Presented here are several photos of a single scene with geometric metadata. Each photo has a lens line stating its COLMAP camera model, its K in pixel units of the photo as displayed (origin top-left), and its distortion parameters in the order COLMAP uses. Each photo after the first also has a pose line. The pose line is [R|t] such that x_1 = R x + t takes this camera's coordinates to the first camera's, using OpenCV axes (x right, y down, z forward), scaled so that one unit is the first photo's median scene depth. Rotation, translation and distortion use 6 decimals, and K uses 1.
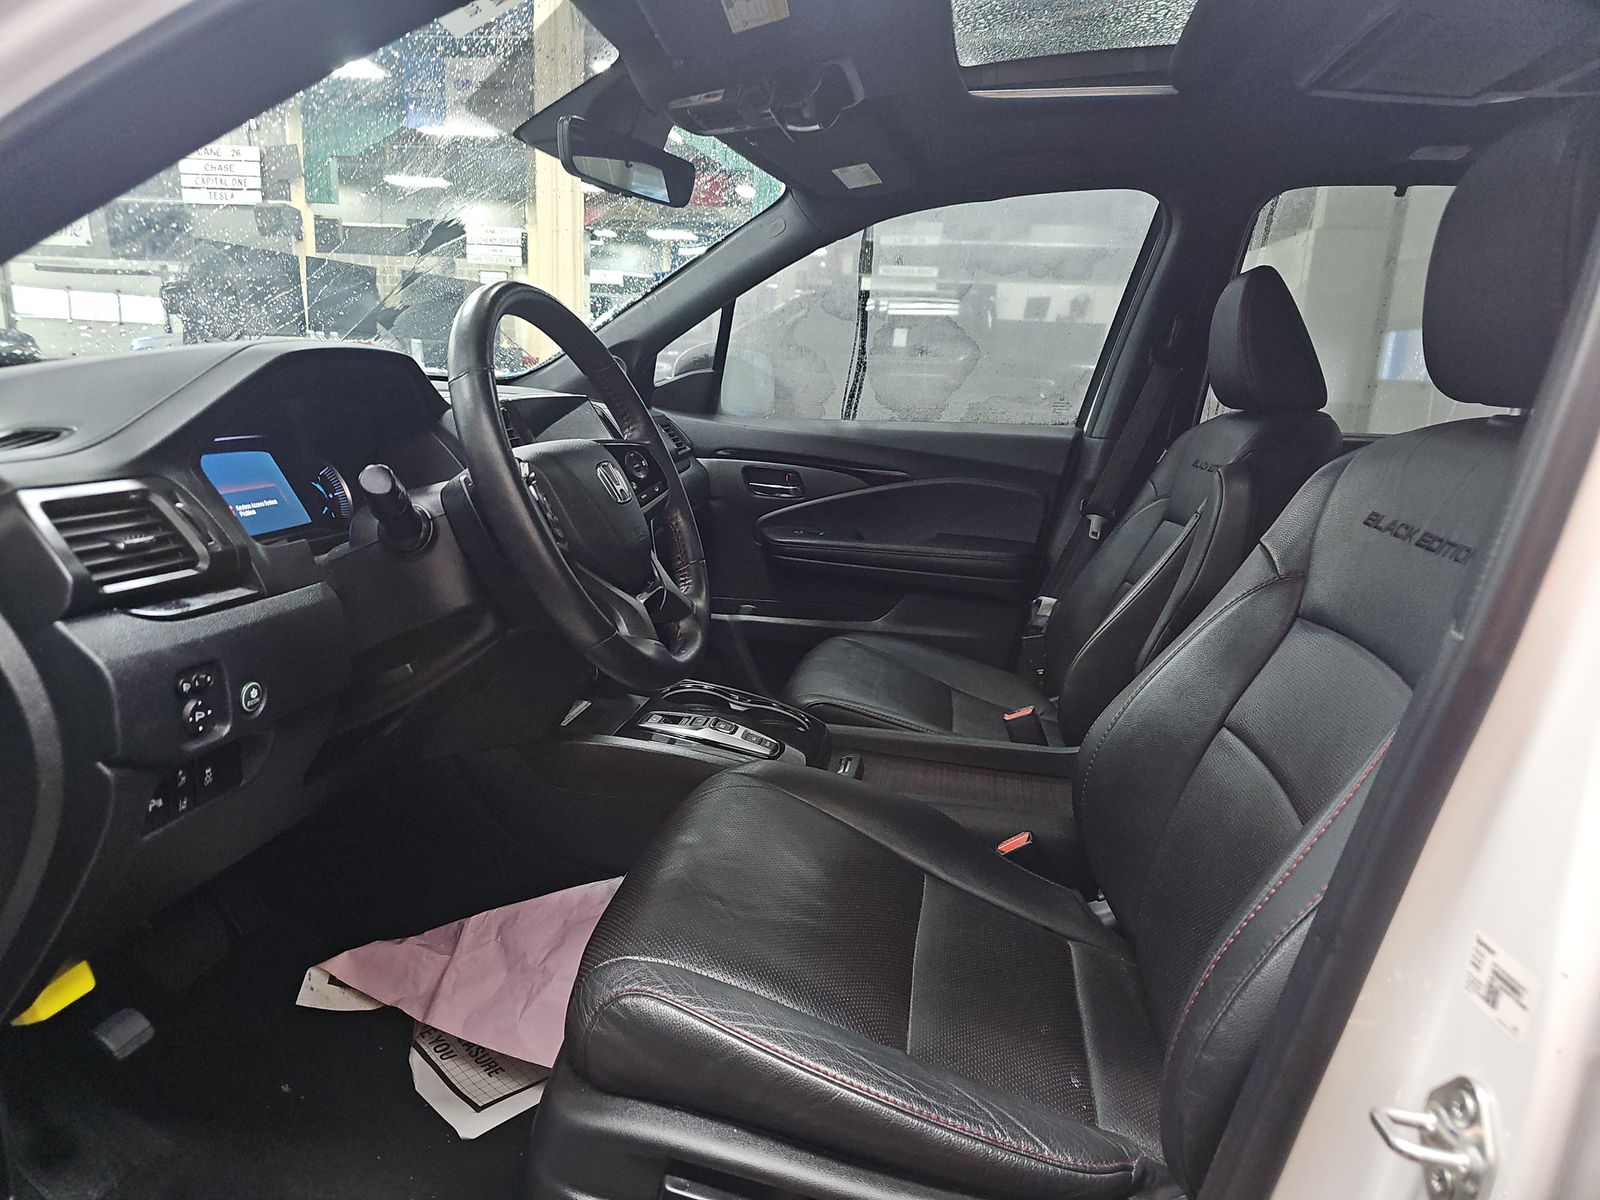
lens RADIAL K [[1013.1, 0, 792.9], [0, 1013.1, 587.0], [0, 0, 1]] dist [0.049636, -0.039392]
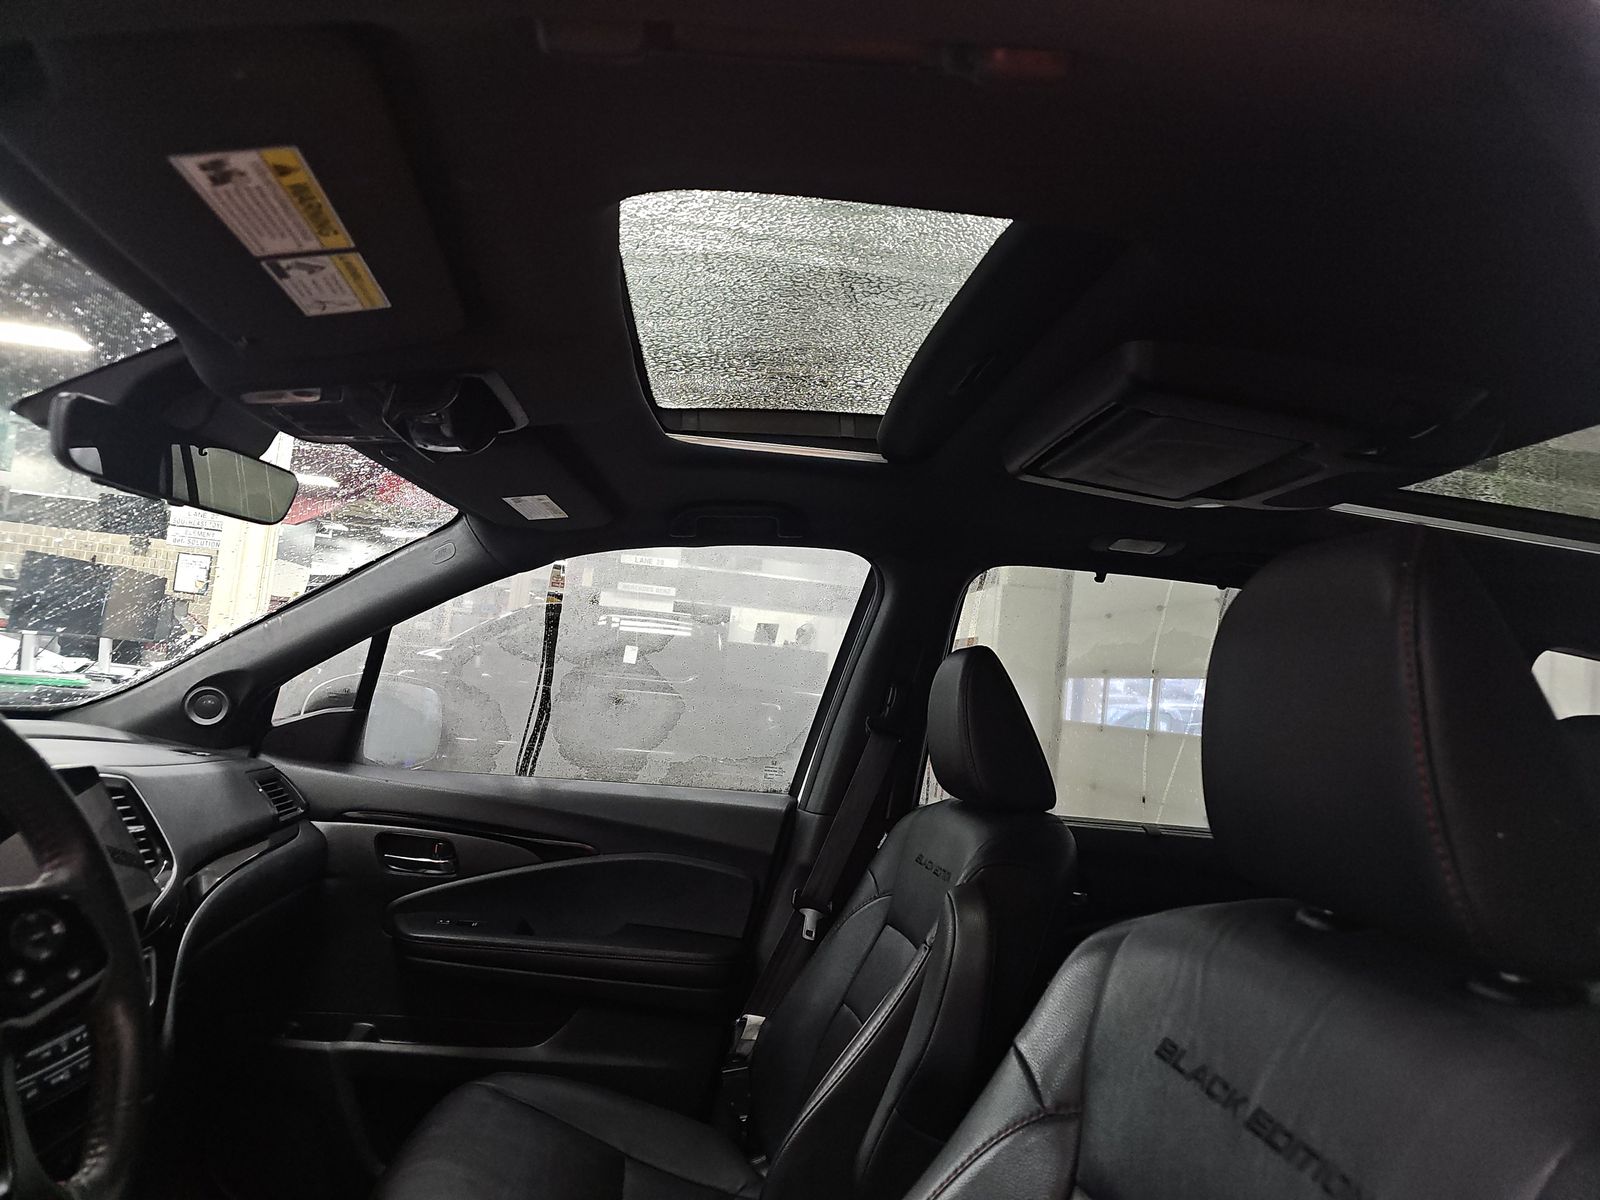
lens RADIAL K [[1013.1, 0, 792.9], [0, 1013.1, 587.0], [0, 0, 1]] dist [0.049636, -0.039392]
pose [[0.966117, 0.079883, 0.245432, 0.053497], [-0.003100, 0.954423, -0.298440, -0.069570], [-0.258086, 0.287568, 0.922332, 0.145507]]
